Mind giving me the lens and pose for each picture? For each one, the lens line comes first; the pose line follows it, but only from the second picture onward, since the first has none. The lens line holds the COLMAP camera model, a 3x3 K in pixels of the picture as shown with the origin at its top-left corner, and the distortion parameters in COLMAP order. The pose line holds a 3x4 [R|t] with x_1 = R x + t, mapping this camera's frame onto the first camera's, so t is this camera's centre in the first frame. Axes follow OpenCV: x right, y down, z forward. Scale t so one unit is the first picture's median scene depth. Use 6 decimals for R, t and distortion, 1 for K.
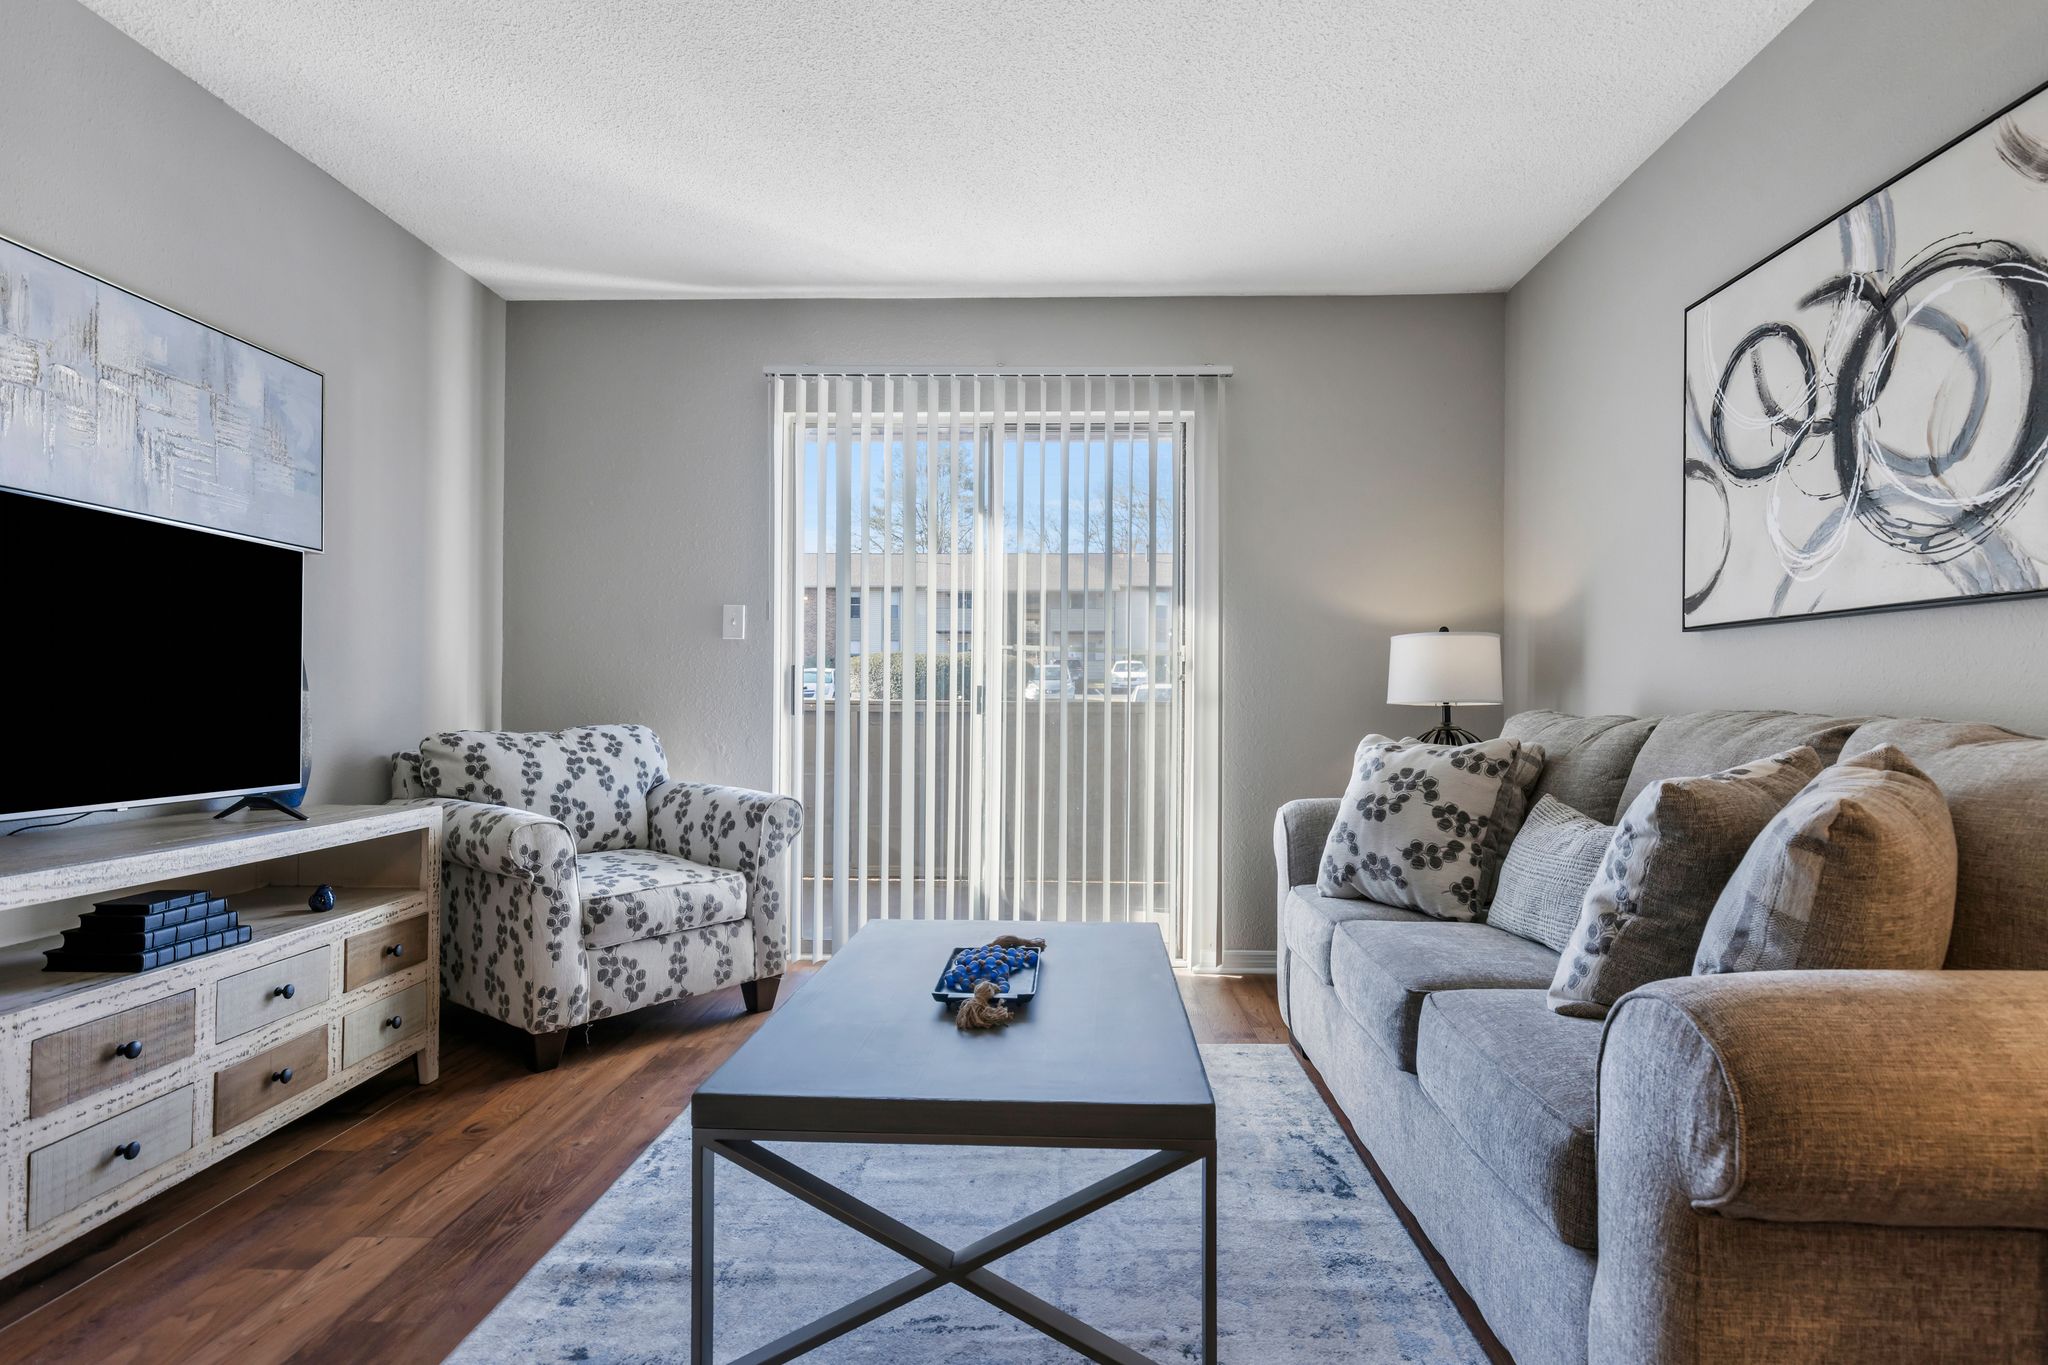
lens RADIAL K [[1081.2, 0, 1031.4], [0, 1081.2, 687.3], [0, 0, 1]] dist [0.004304, -0.001707]
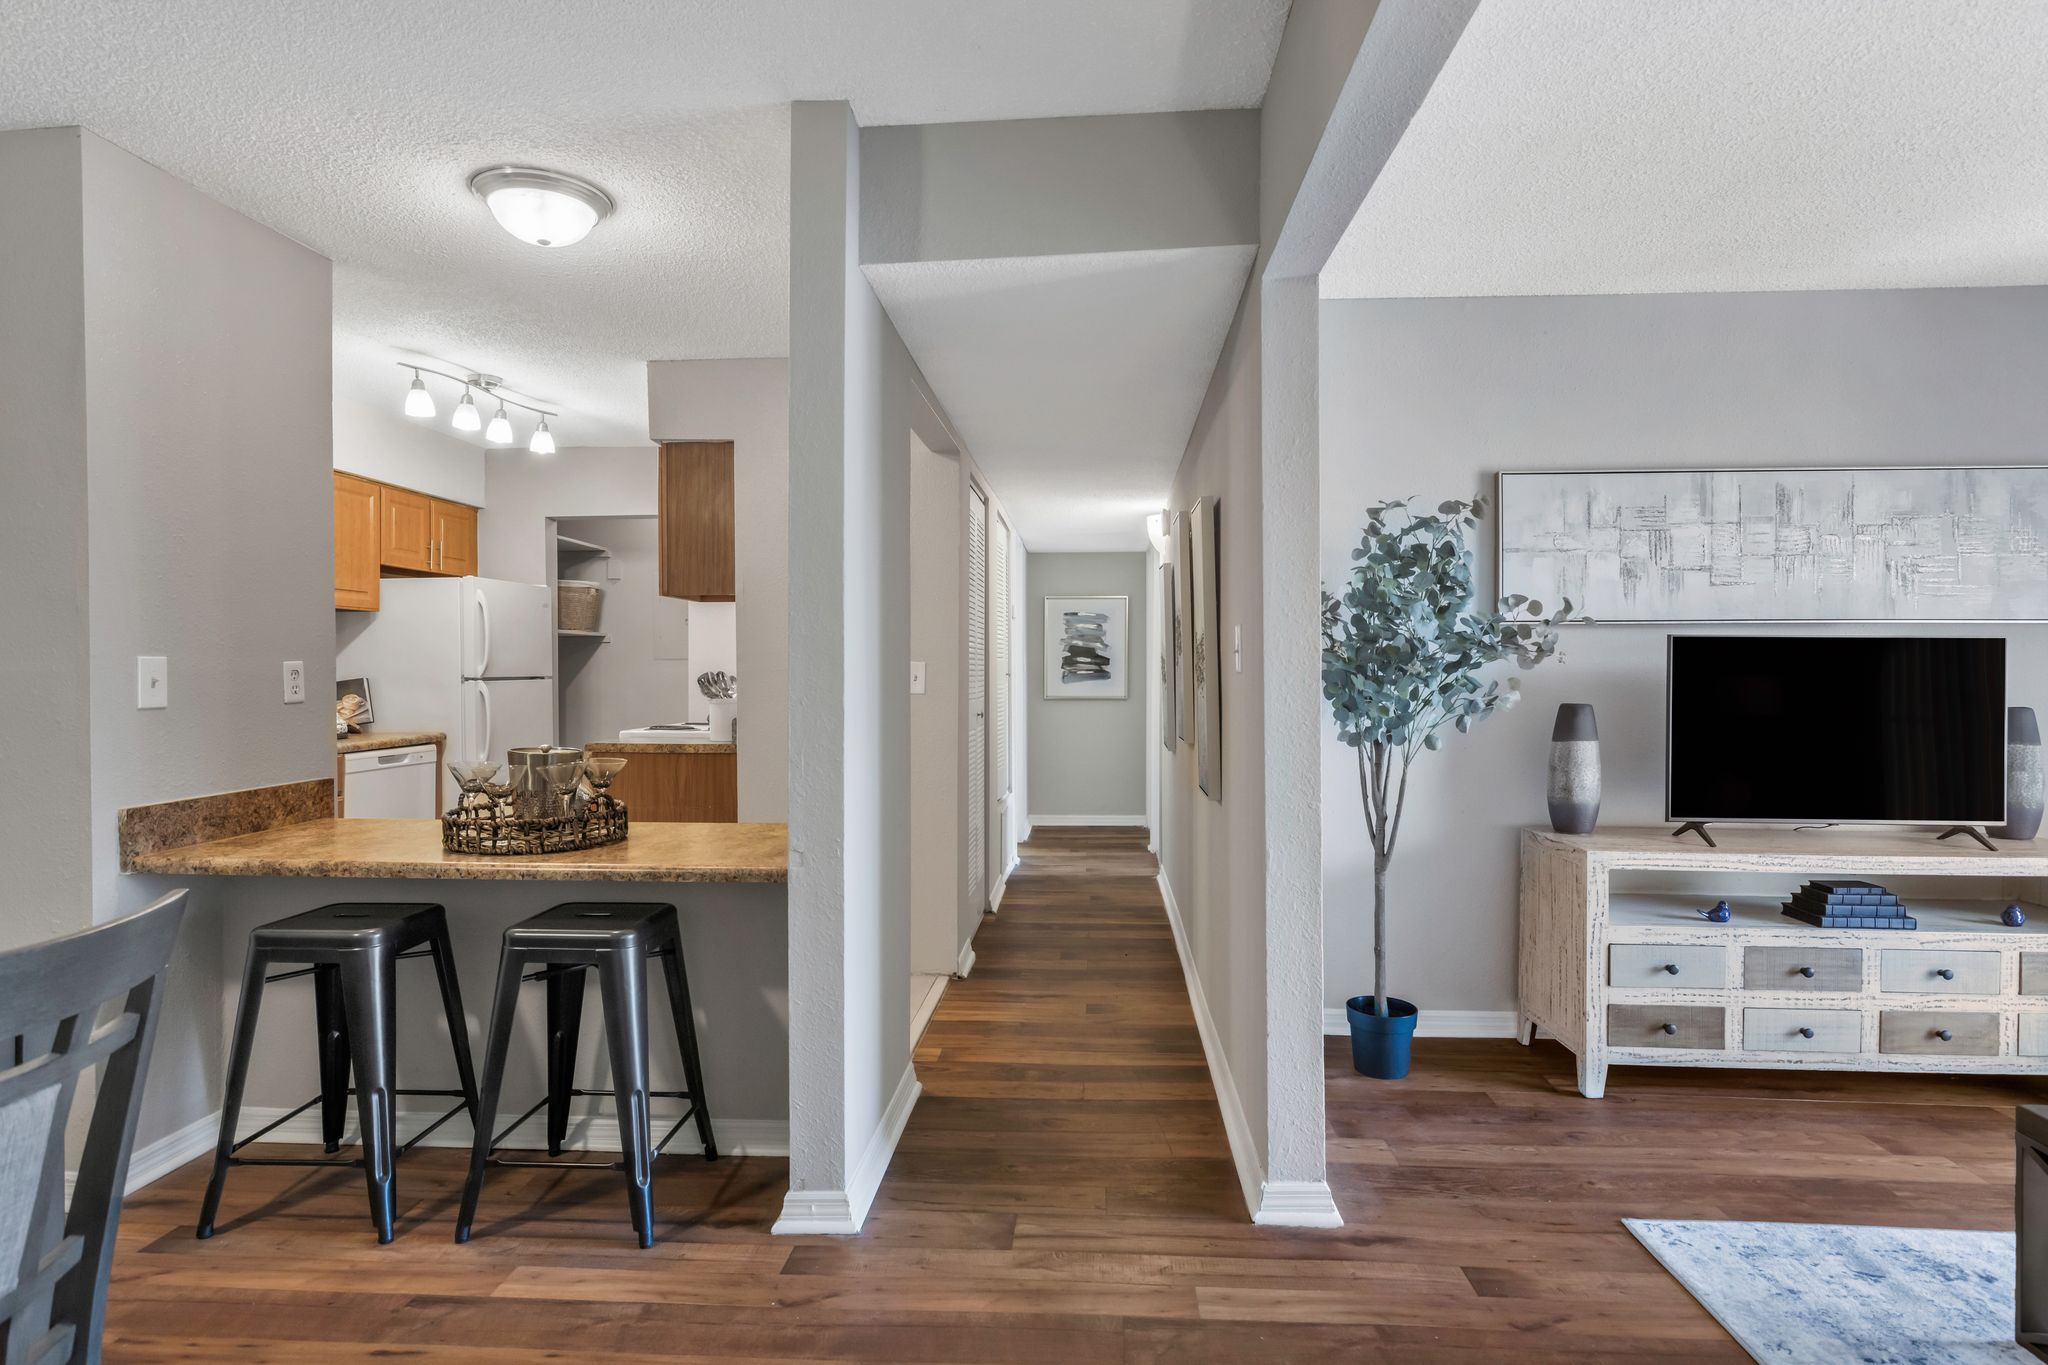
lens RADIAL K [[1081.2, 0, 1038.2], [0, 1081.2, 677.9], [0, 0, 1]] dist [0.004304, -0.001707]
pose [[-0.020402, 0.001370, -0.999791, 0.712401], [0.011330, 0.999935, 0.001139, -0.108720], [0.999728, -0.011304, -0.020417, -0.111526]]
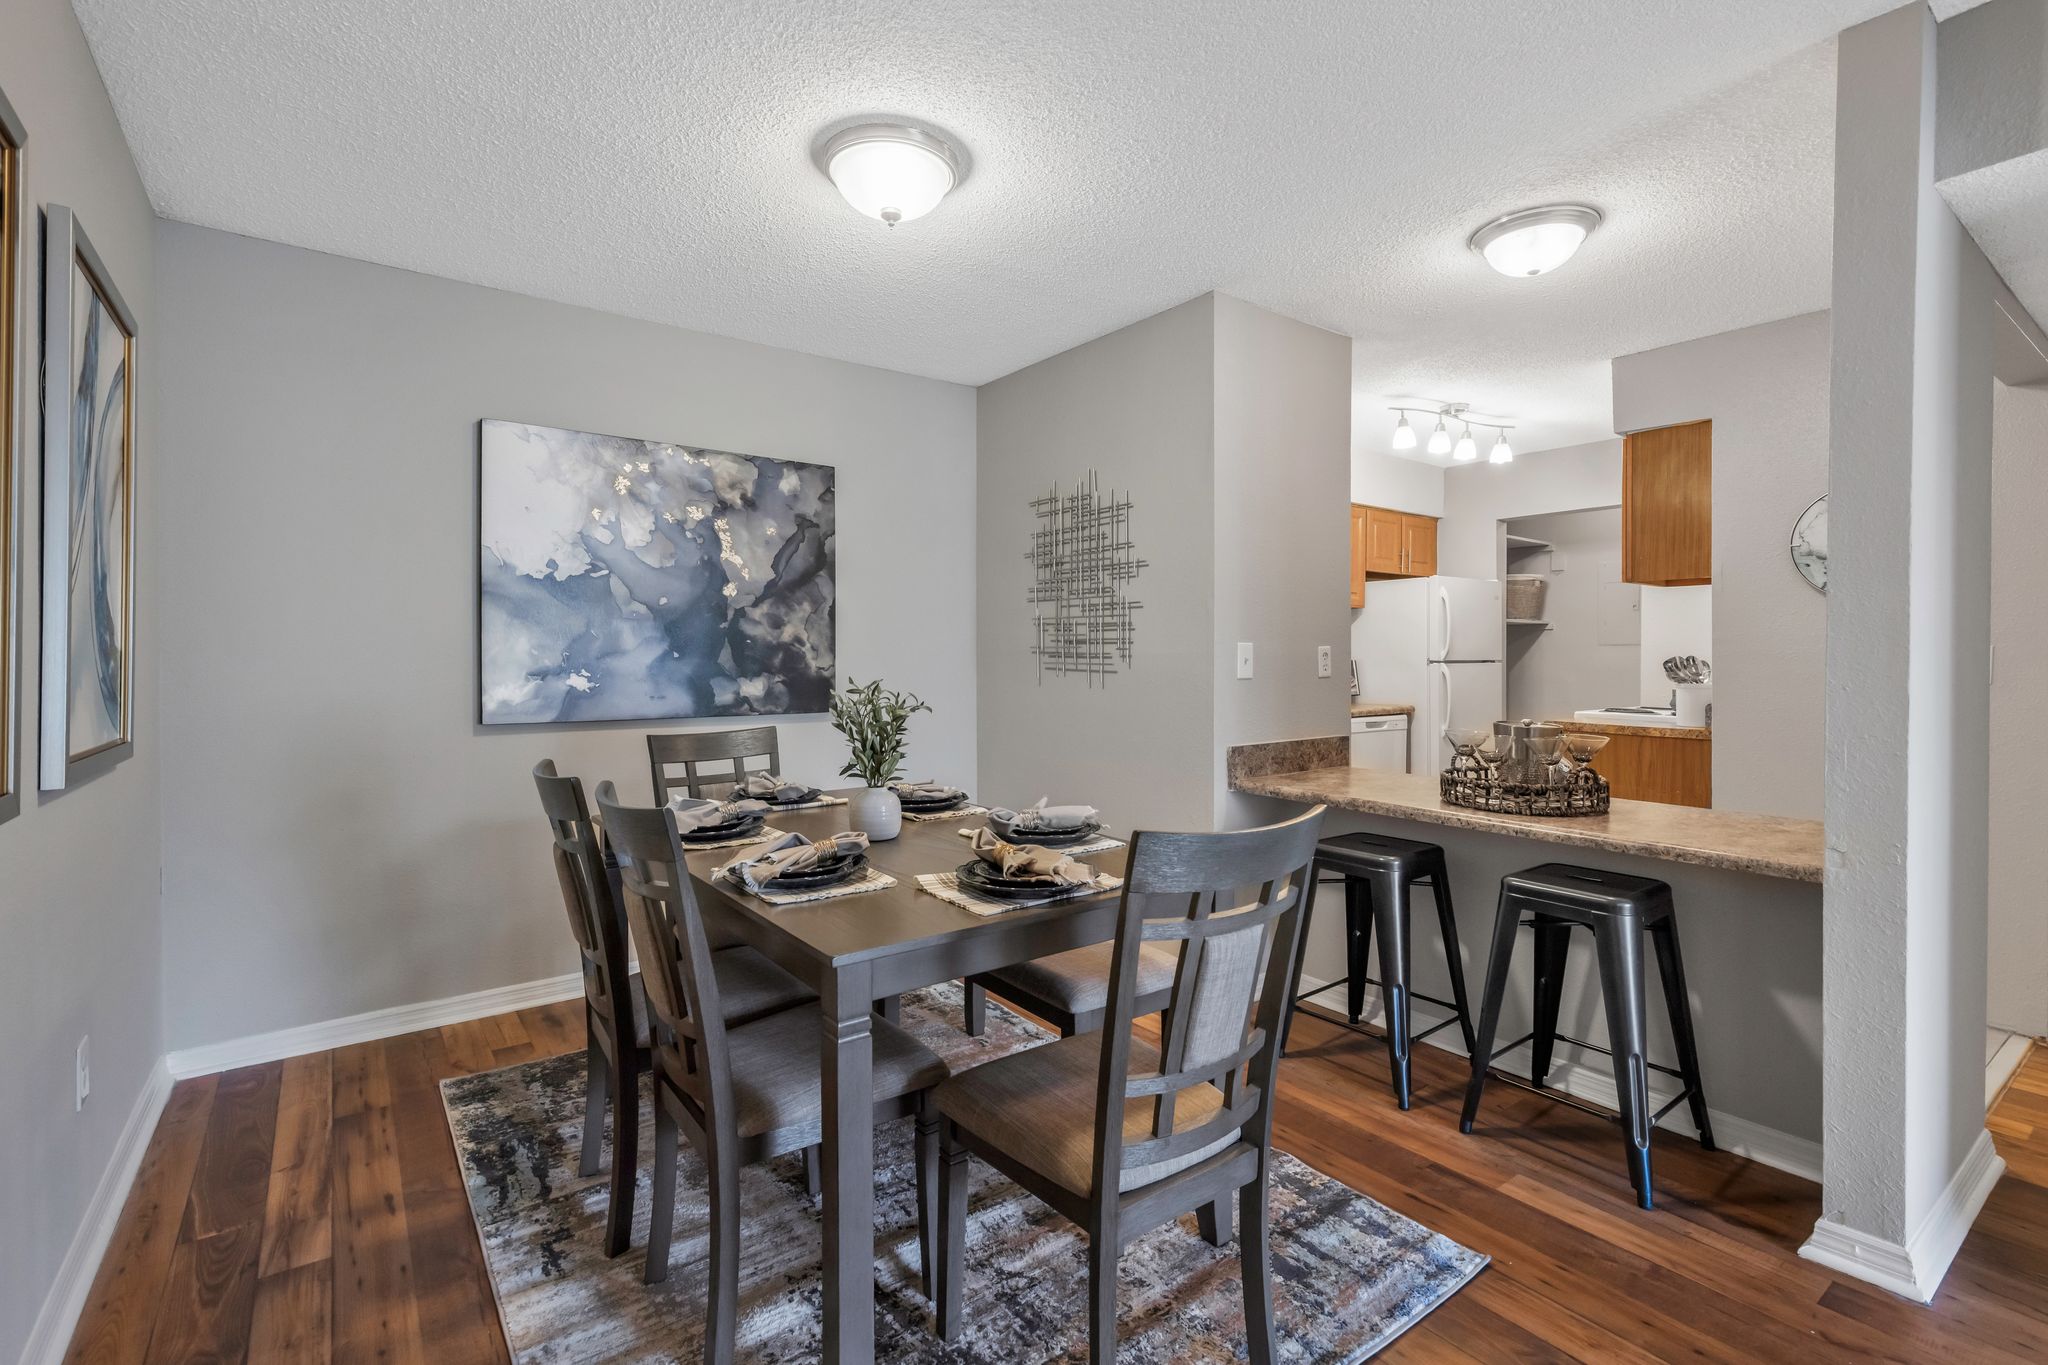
lens RADIAL K [[938.7, 0, 1015.4], [0, 938.7, 658.8], [0, 0, 1]] dist [0.006753, -0.001665]
pose [[-0.779852, -0.006100, -0.625934, 0.761712], [-0.001096, 0.999964, -0.008378, -0.103791], [0.625963, -0.005848, -0.779831, -0.173455]]
